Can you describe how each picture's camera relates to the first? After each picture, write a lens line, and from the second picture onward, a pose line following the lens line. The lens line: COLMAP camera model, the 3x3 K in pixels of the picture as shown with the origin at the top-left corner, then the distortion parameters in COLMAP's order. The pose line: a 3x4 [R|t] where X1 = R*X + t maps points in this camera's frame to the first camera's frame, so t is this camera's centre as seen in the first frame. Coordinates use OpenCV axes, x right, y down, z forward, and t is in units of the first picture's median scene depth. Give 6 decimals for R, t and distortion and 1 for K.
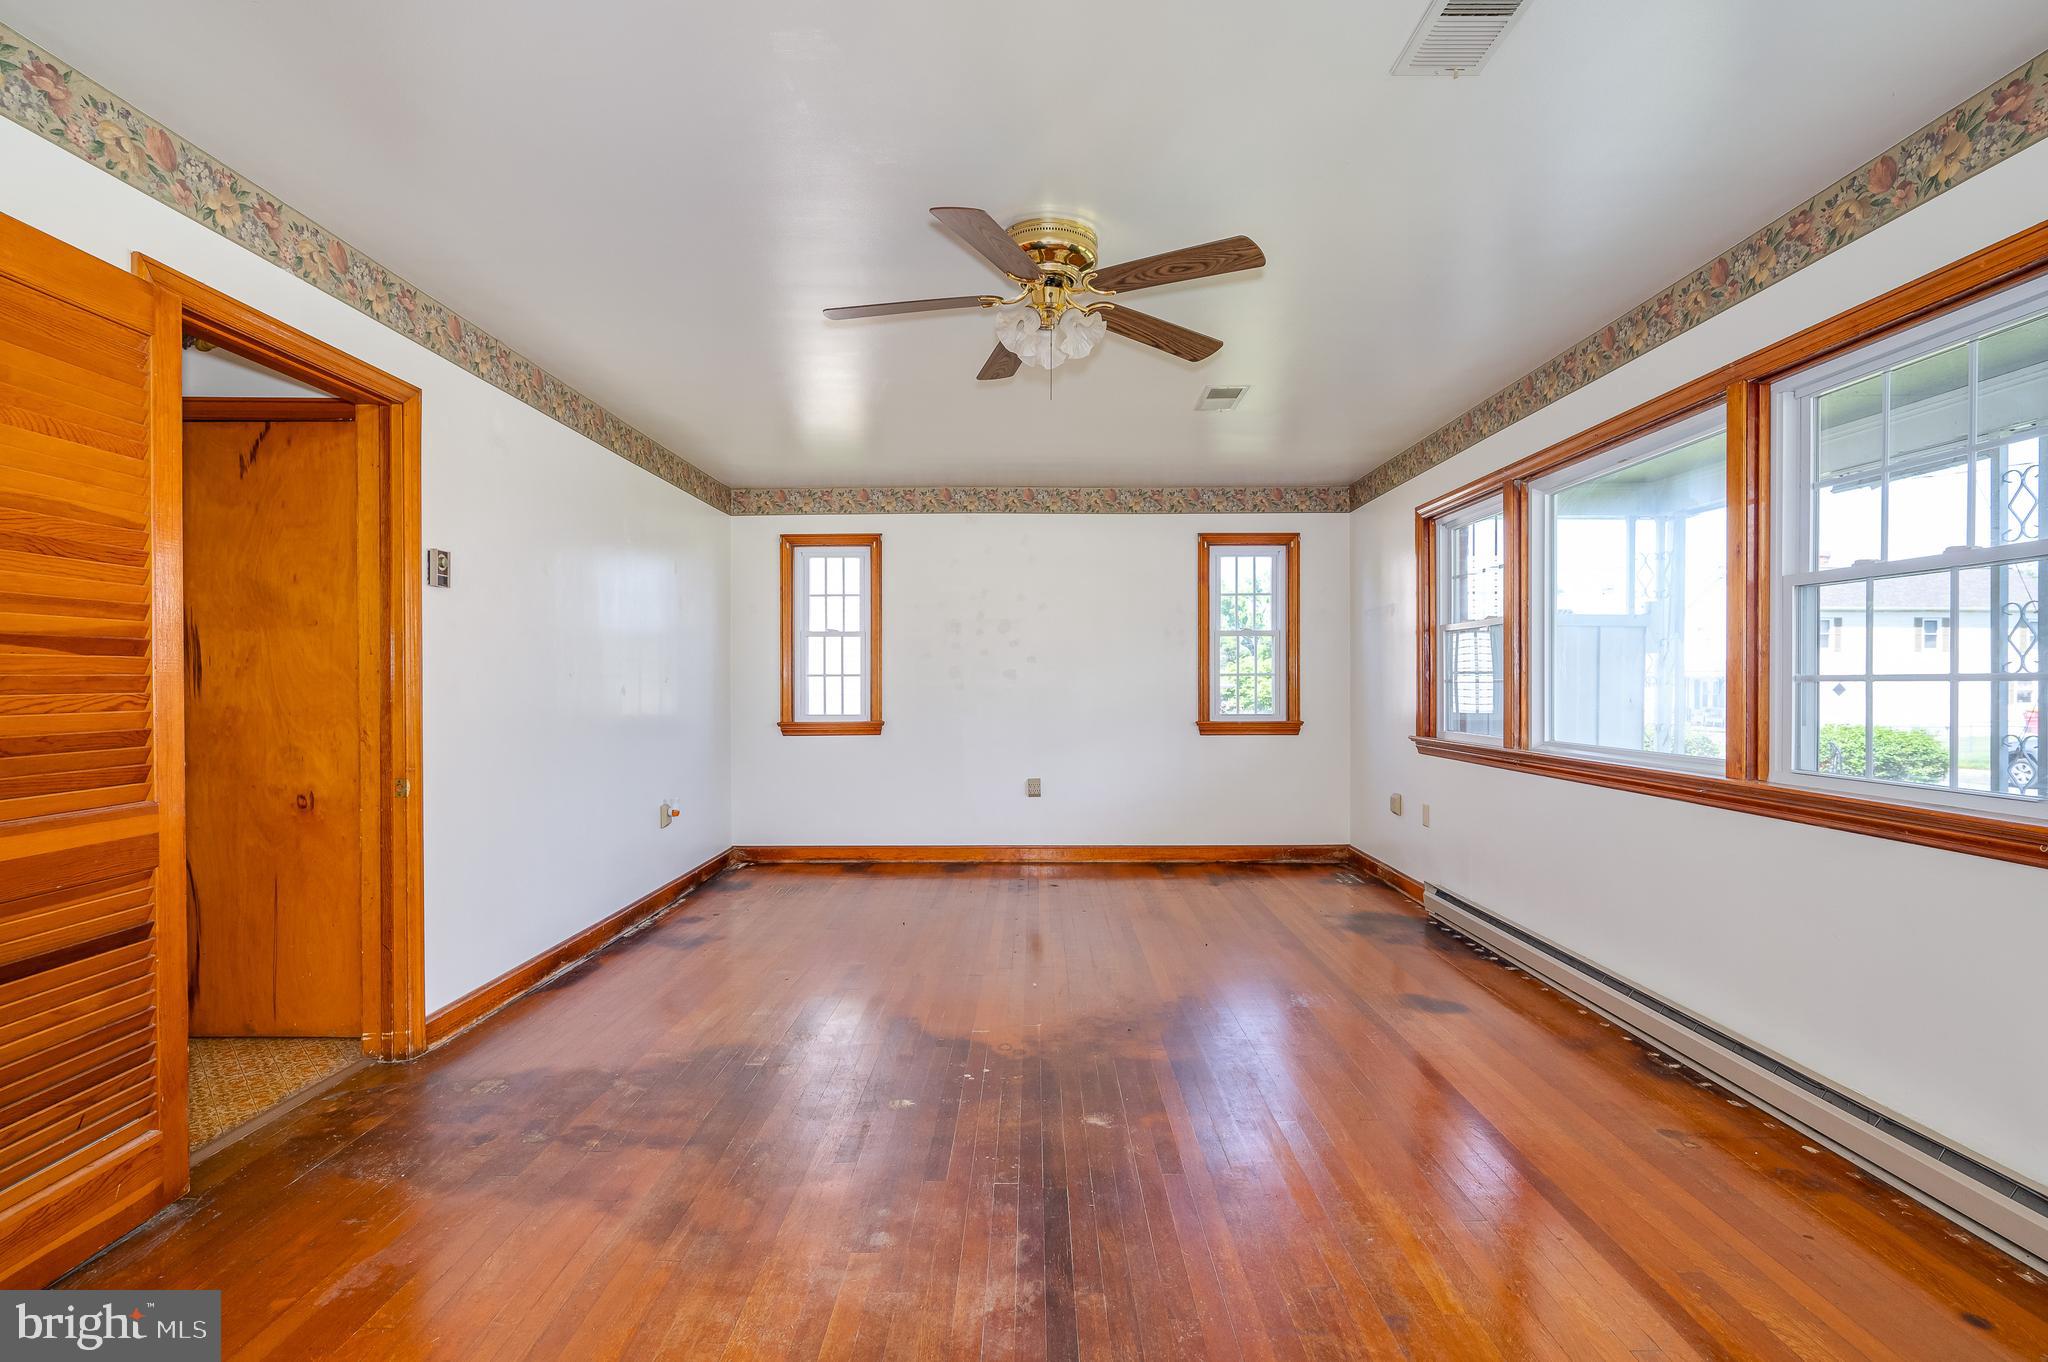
lens RADIAL K [[938.7, 0, 1023.2], [0, 938.7, 692.6], [0, 0, 1]] dist [-0.000542, 0.000651]
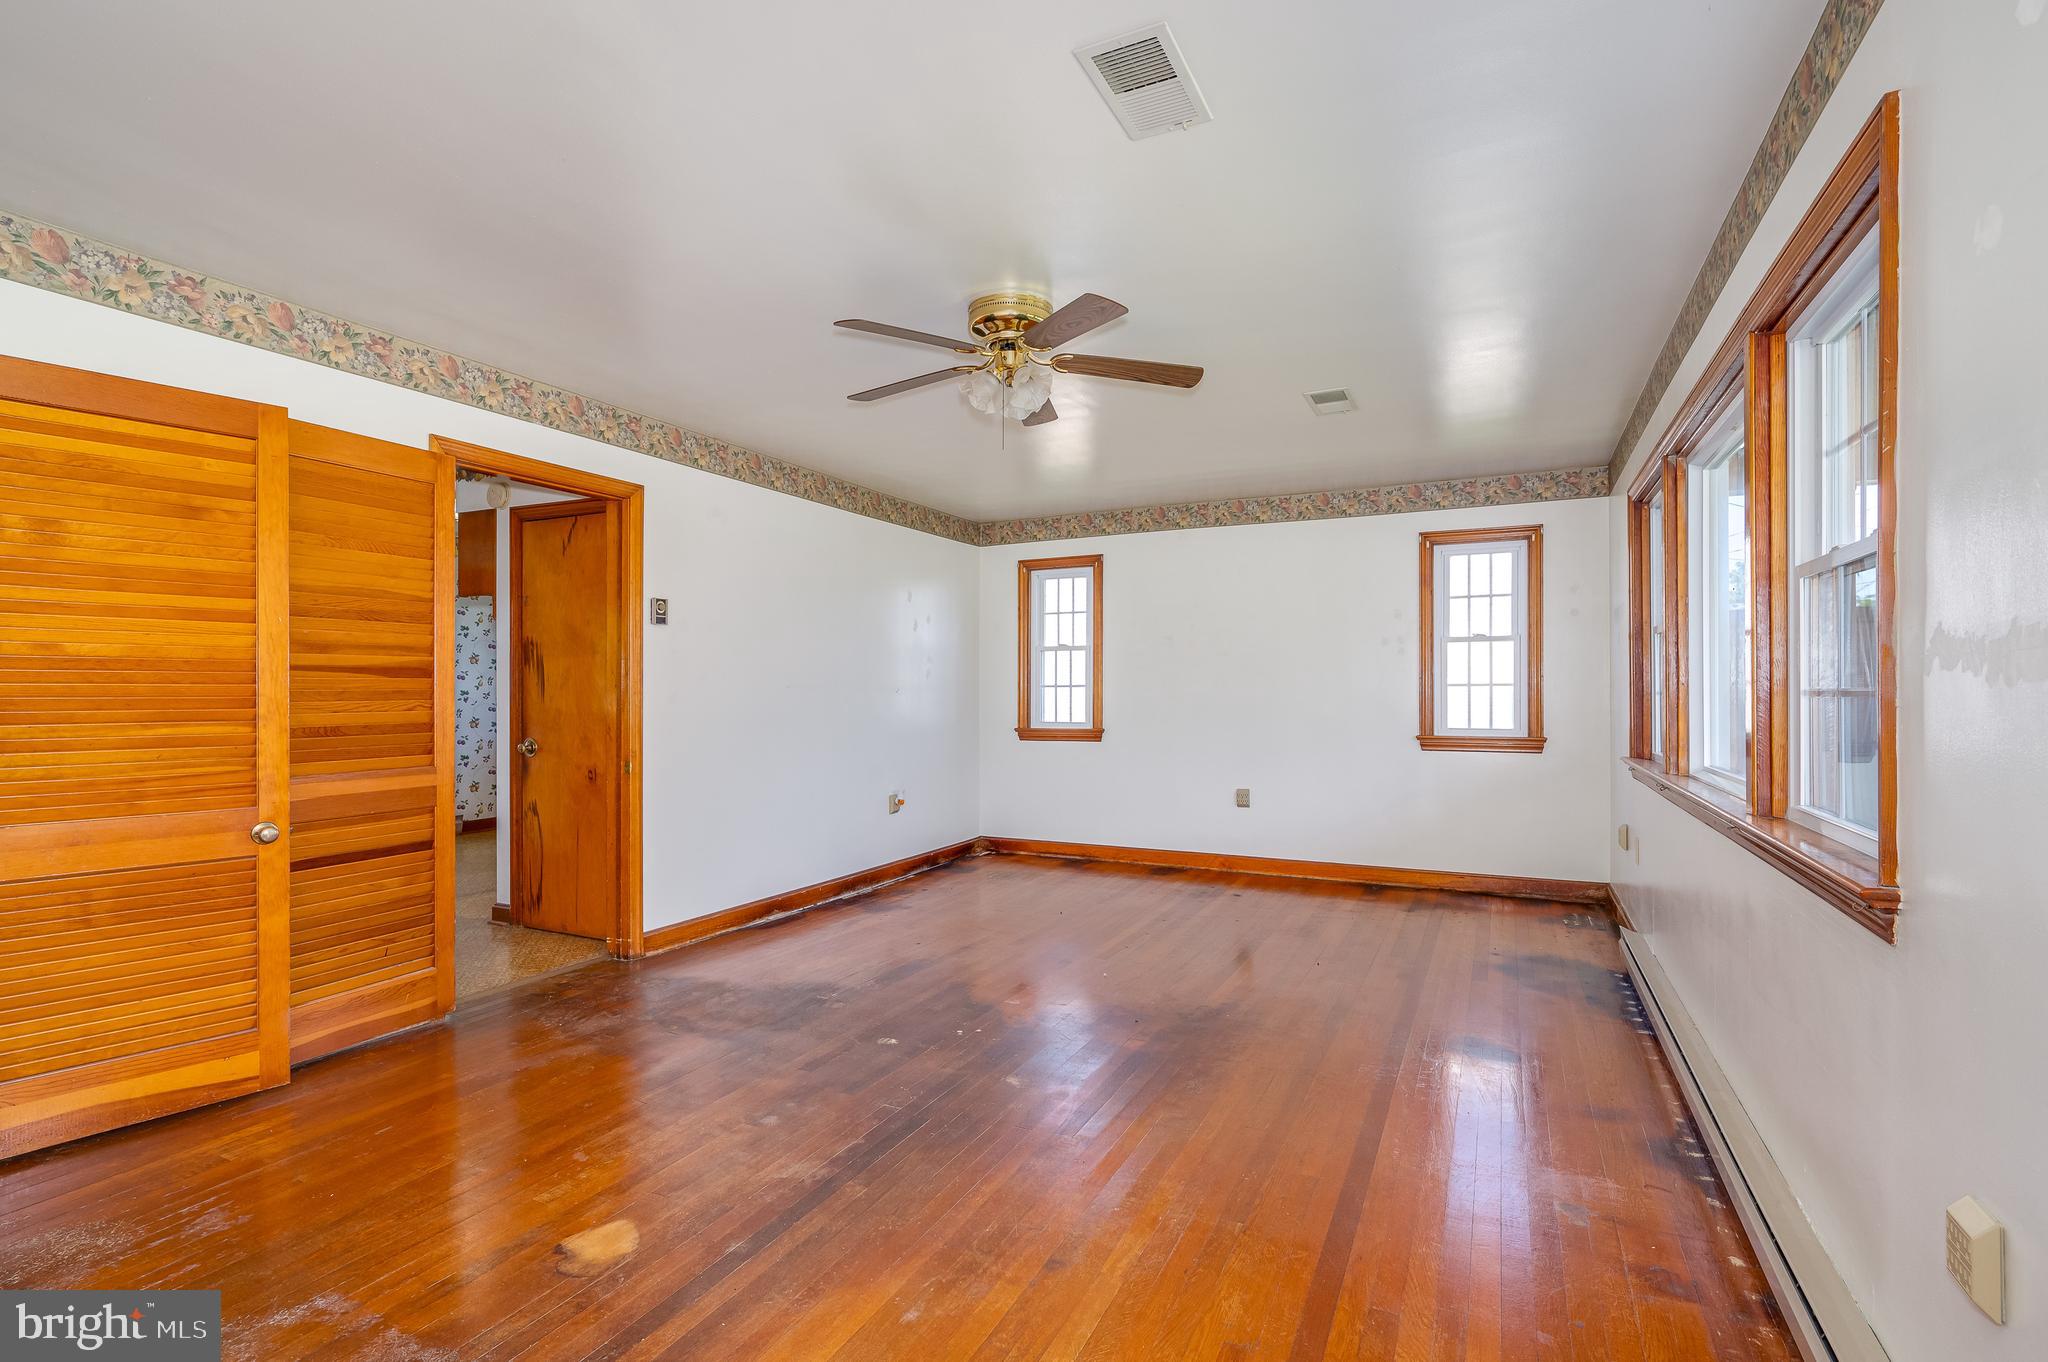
lens RADIAL K [[947.2, 0, 1023.7], [0, 947.2, 691.9], [0, 0, 1]] dist [0.000667, -0.000253]
pose [[0.898377, 0.001610, -0.439223, 0.298651], [-0.005782, 0.999950, -0.008162, -0.002813], [0.439188, 0.009872, 0.898341, -0.015470]]
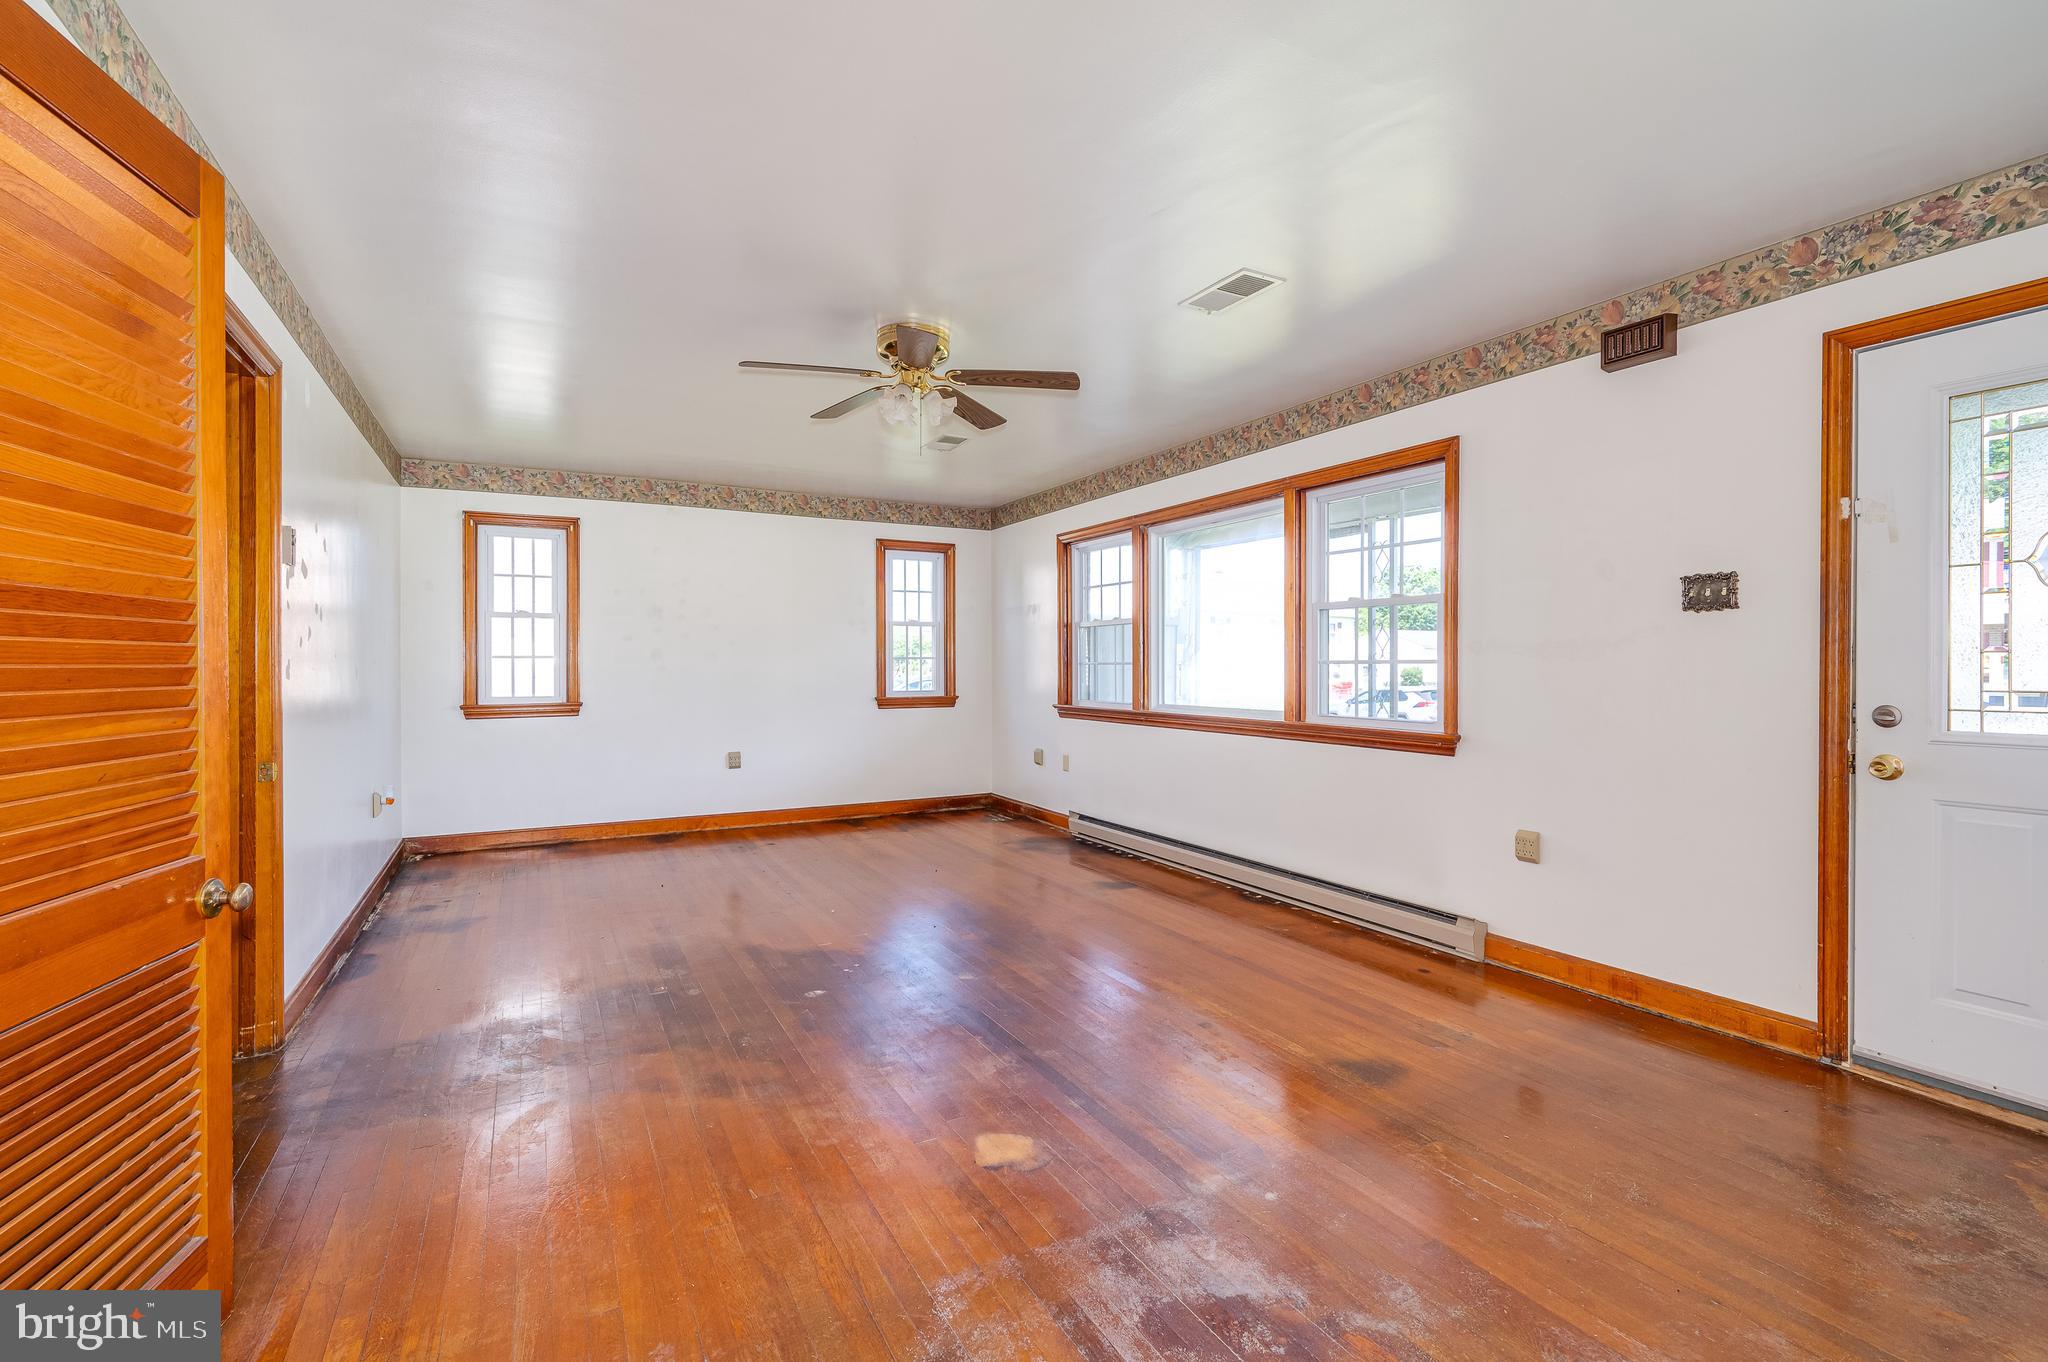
lens RADIAL K [[914.9, 0, 1018.8], [0, 914.9, 671.1], [0, 0, 1]] dist [0.000110, -0.000254]
pose [[0.877105, -0.002423, 0.480292, -0.256001], [0.004438, 0.999985, -0.003060, 0.002315], [-0.480277, 0.004816, 0.877103, -0.119915]]
